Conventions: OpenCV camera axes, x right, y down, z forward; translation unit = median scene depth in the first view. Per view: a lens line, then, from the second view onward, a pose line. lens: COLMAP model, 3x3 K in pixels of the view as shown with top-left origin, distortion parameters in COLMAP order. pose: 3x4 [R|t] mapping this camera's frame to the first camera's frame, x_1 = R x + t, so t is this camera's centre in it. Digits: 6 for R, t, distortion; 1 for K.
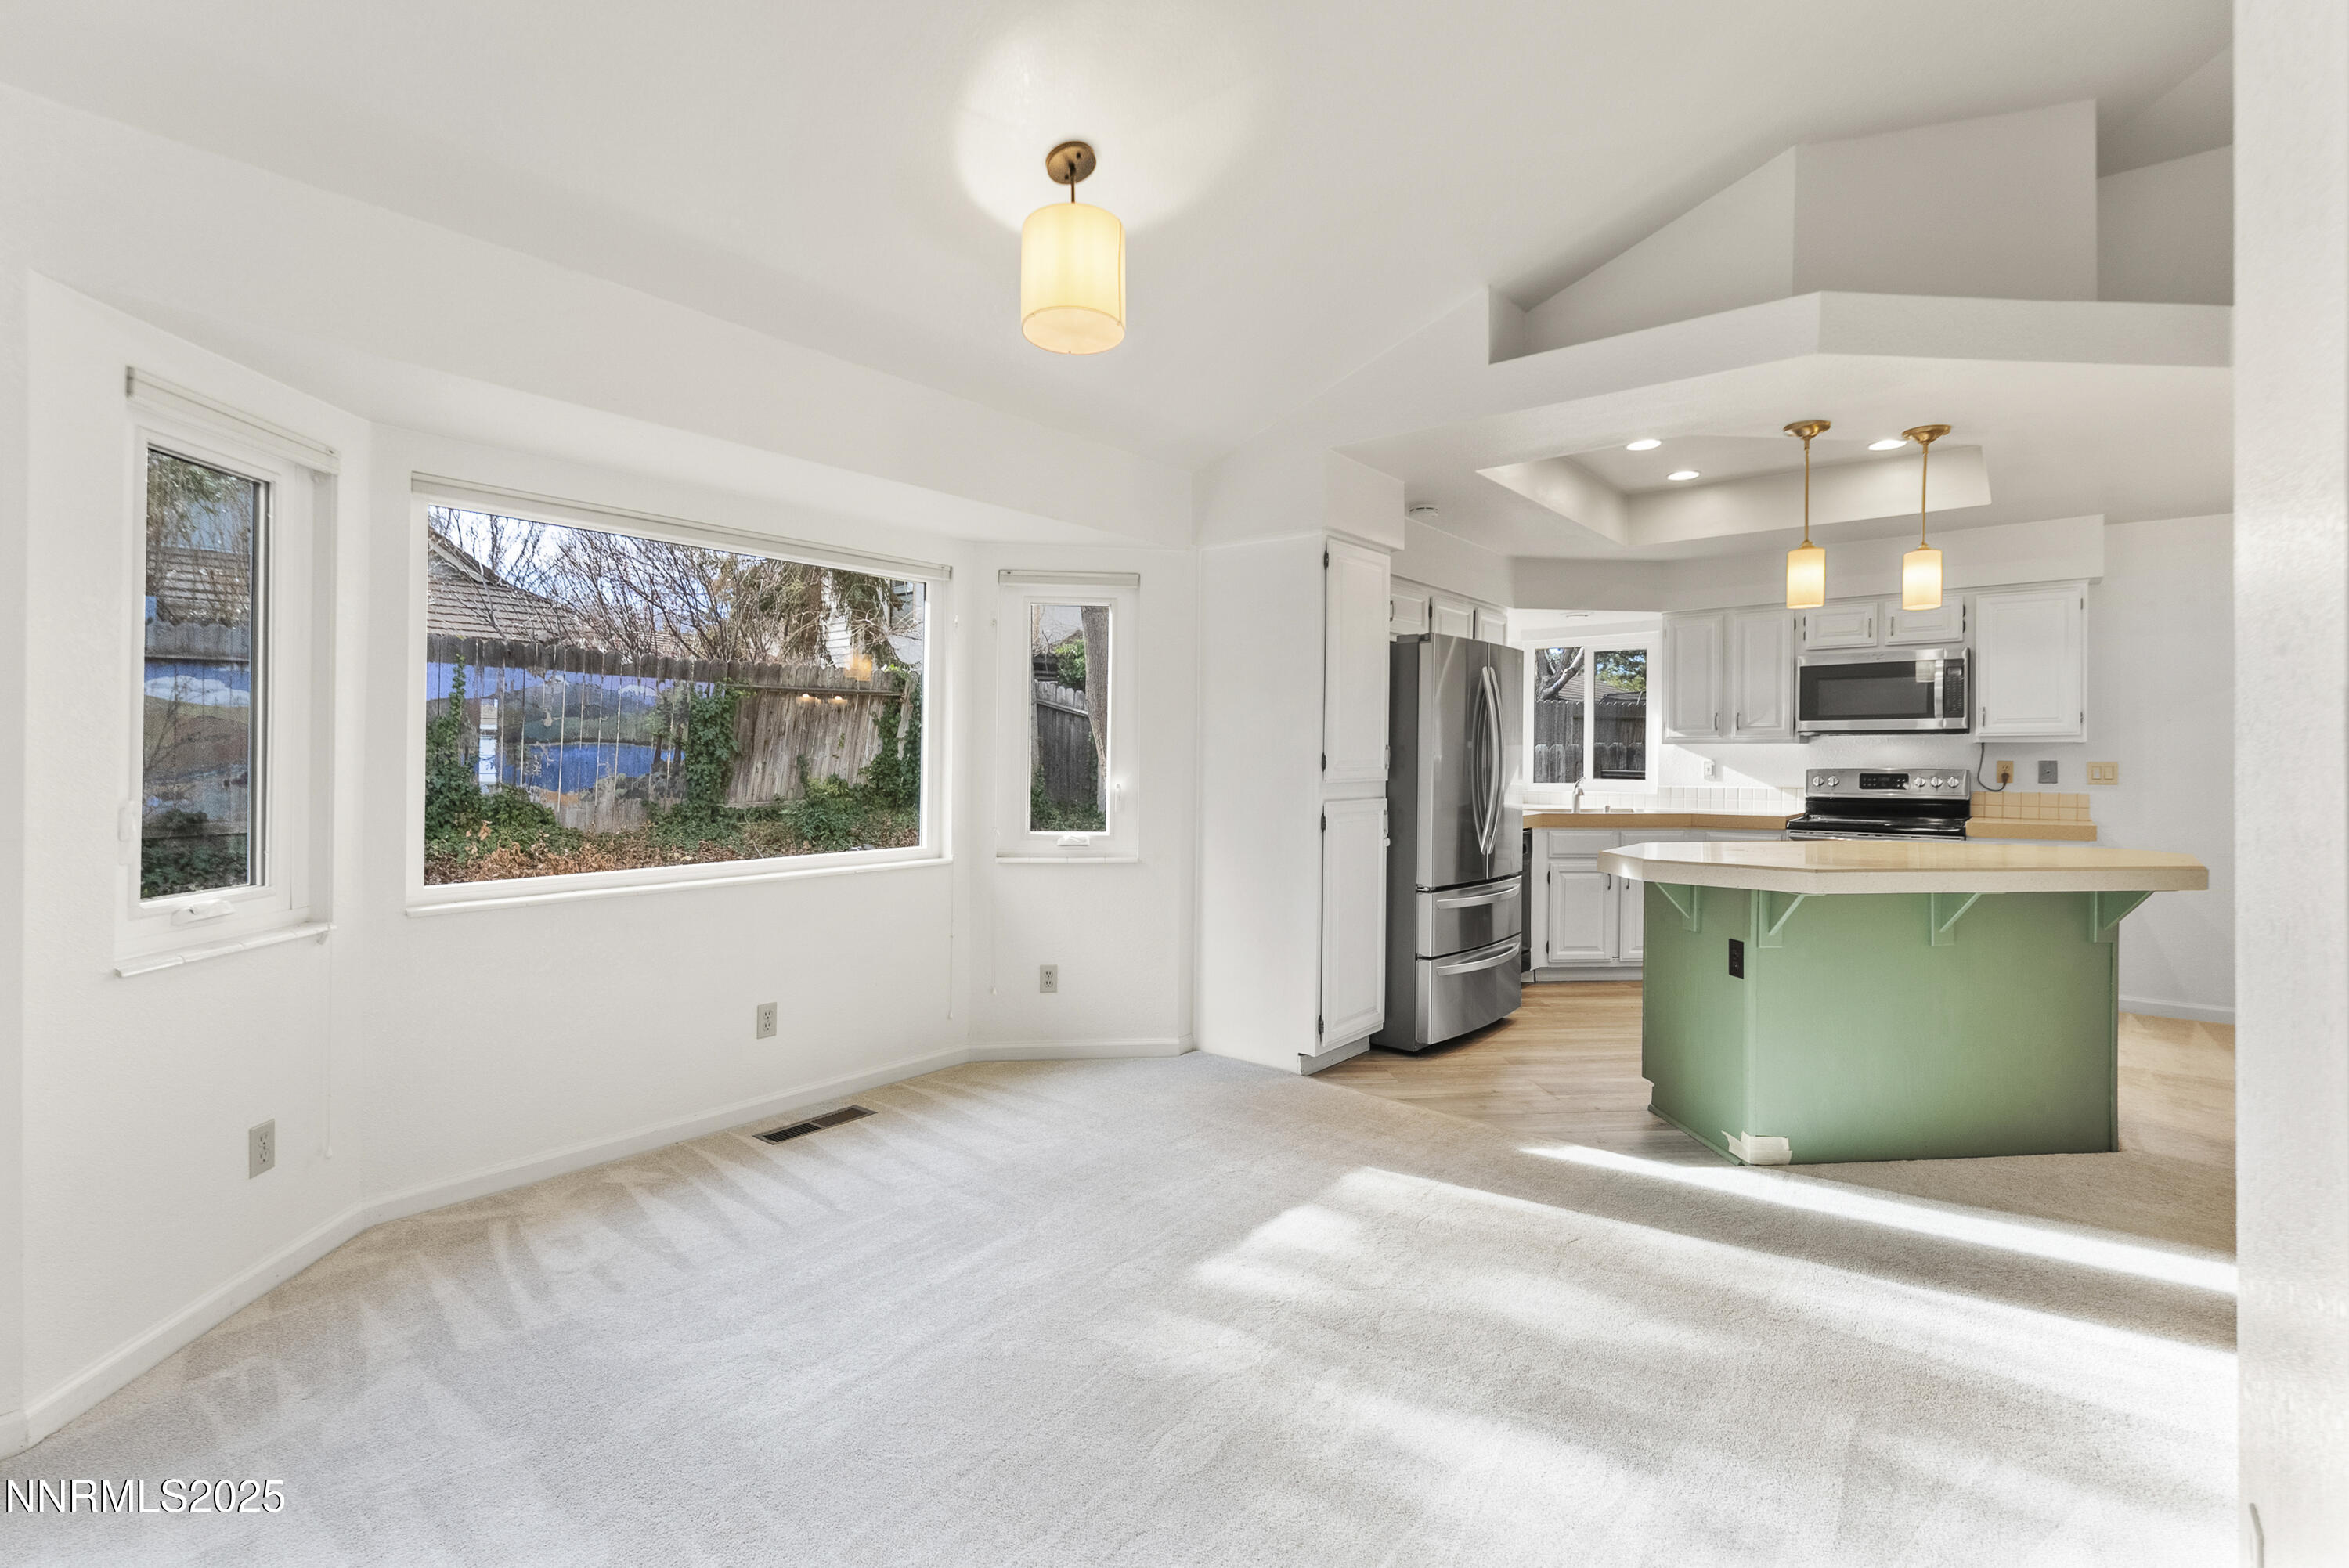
lens RADIAL K [[1031.7, 0, 1178.9], [0, 1031.7, 771.8], [0, 0, 1]] dist [-0.002775, -0.000300]
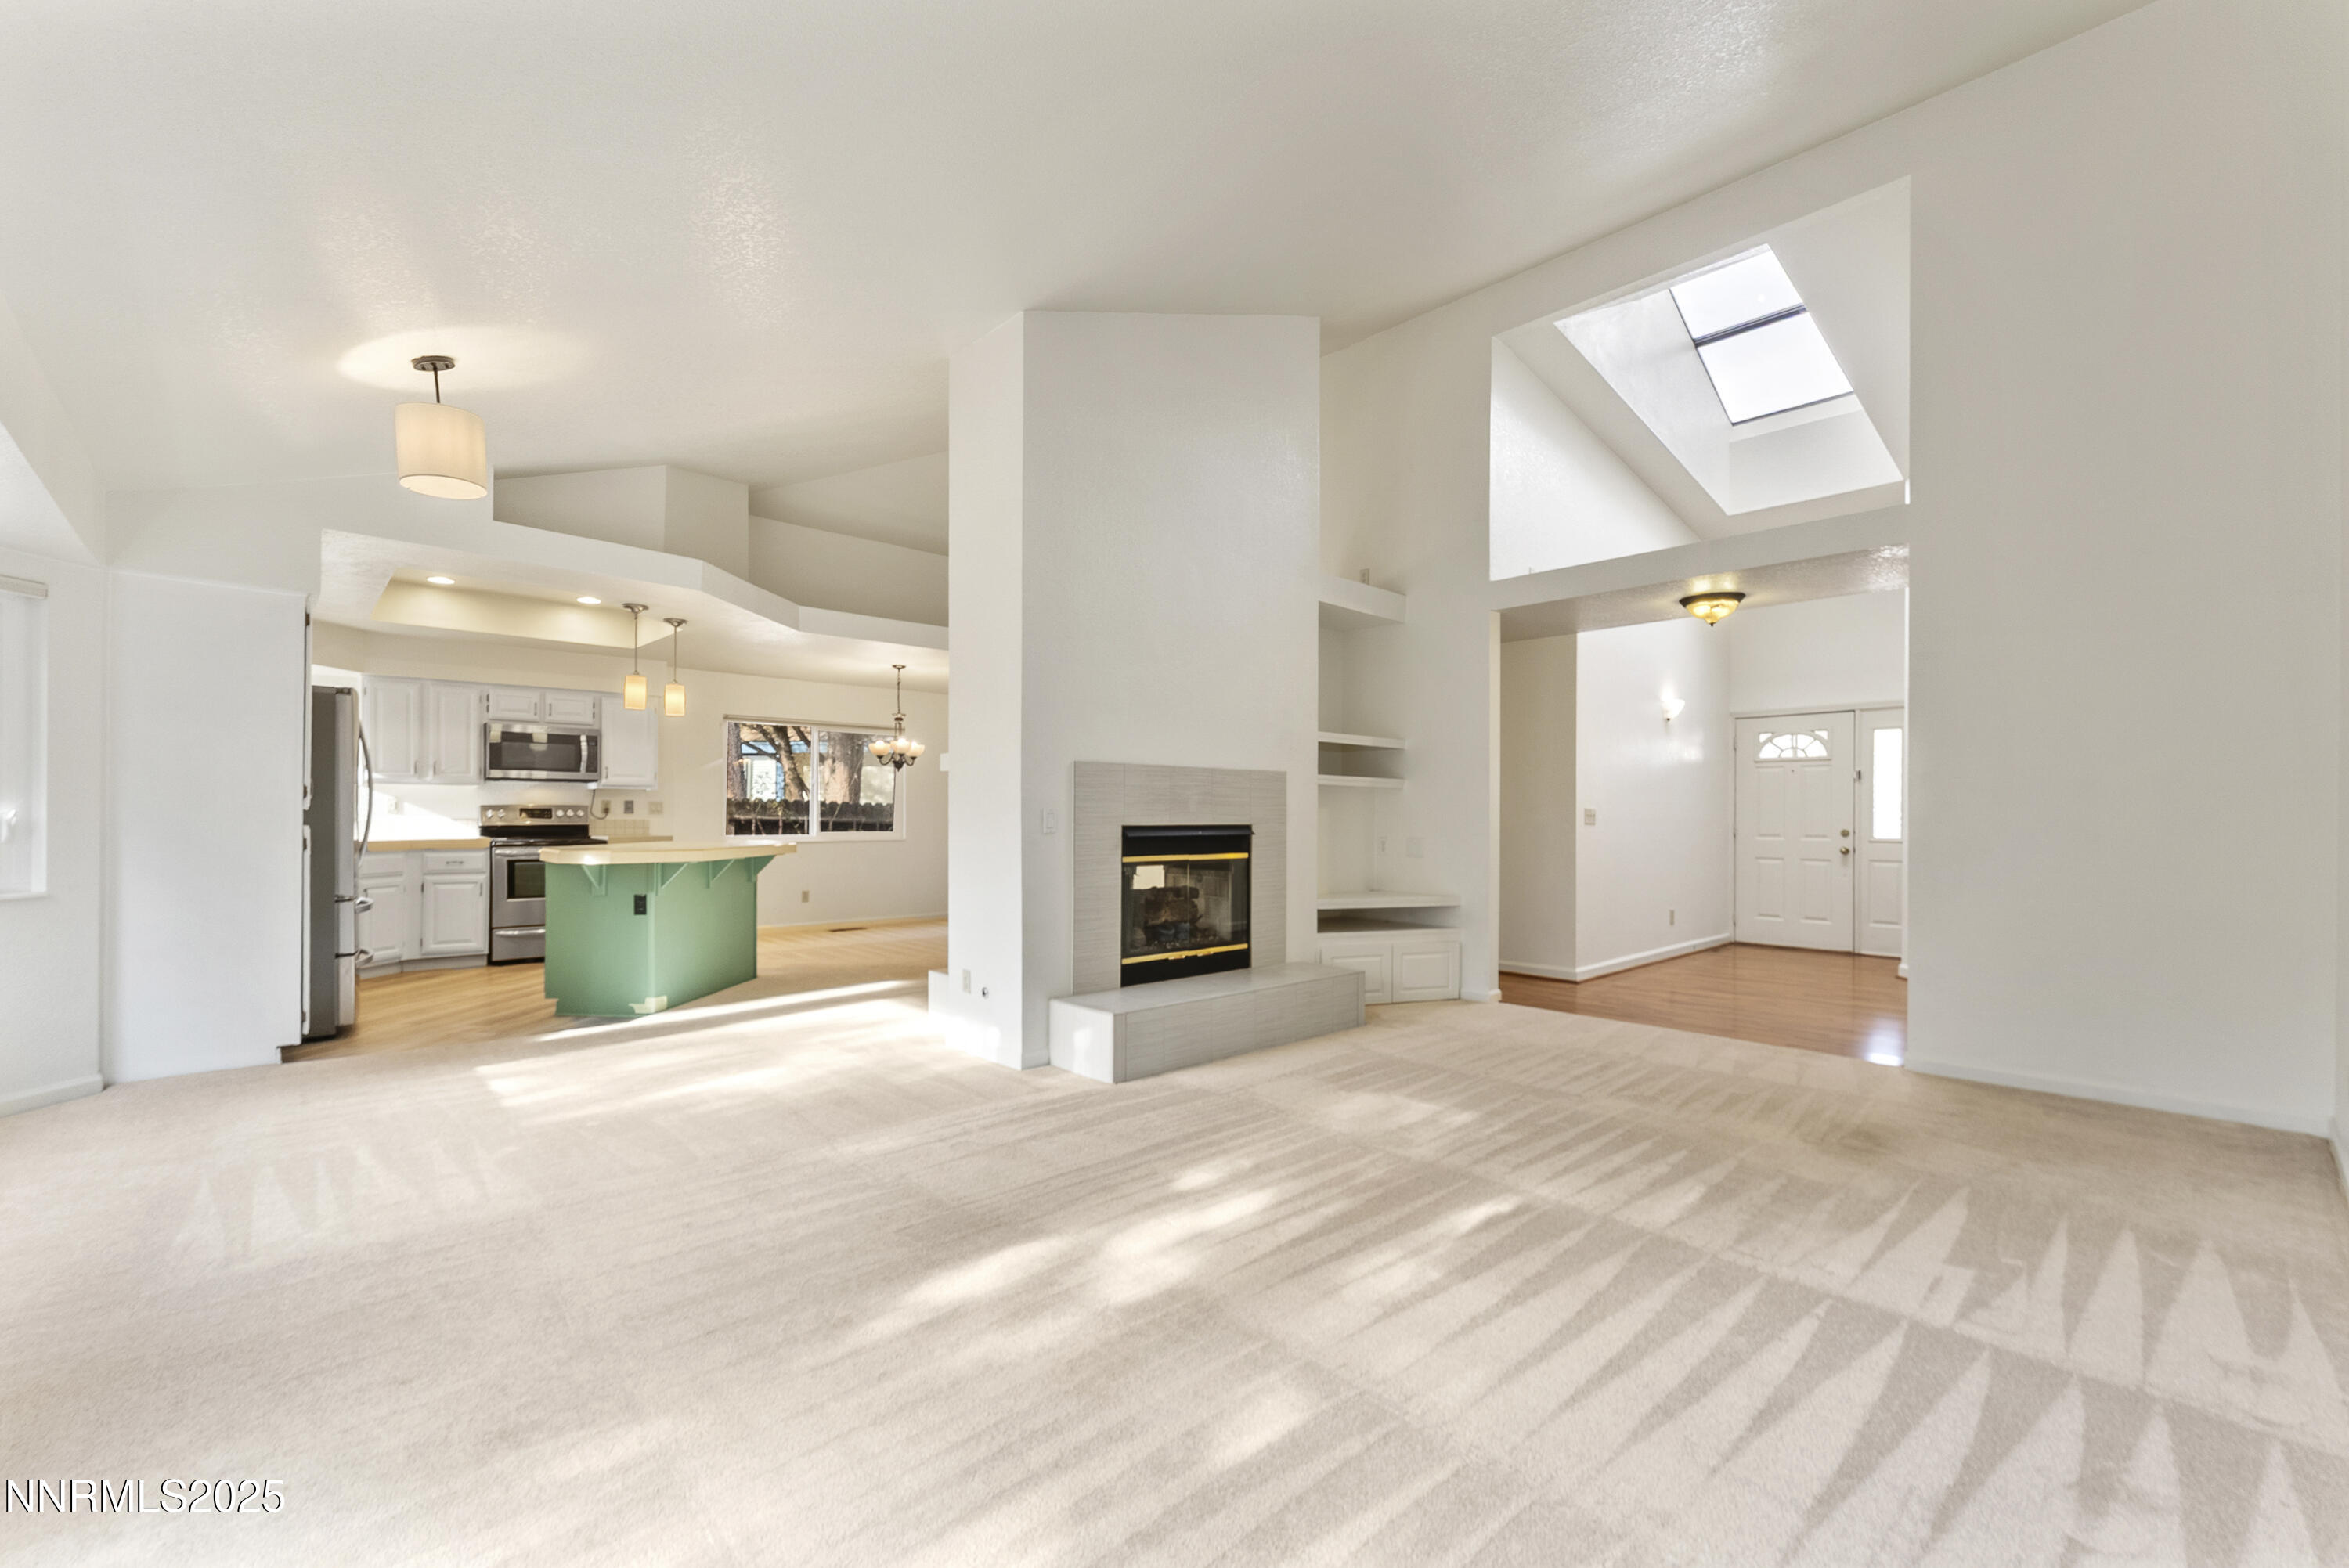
lens RADIAL K [[1061.1, 0, 1175.6], [0, 1061.1, 796.5], [0, 0, 1]] dist [-0.000027, -0.000005]
pose [[0.135644, 0.015839, 0.990631, -0.734311], [0.009066, 0.999811, -0.017227, 0.020865], [-0.990716, 0.011318, 0.135475, -0.113644]]
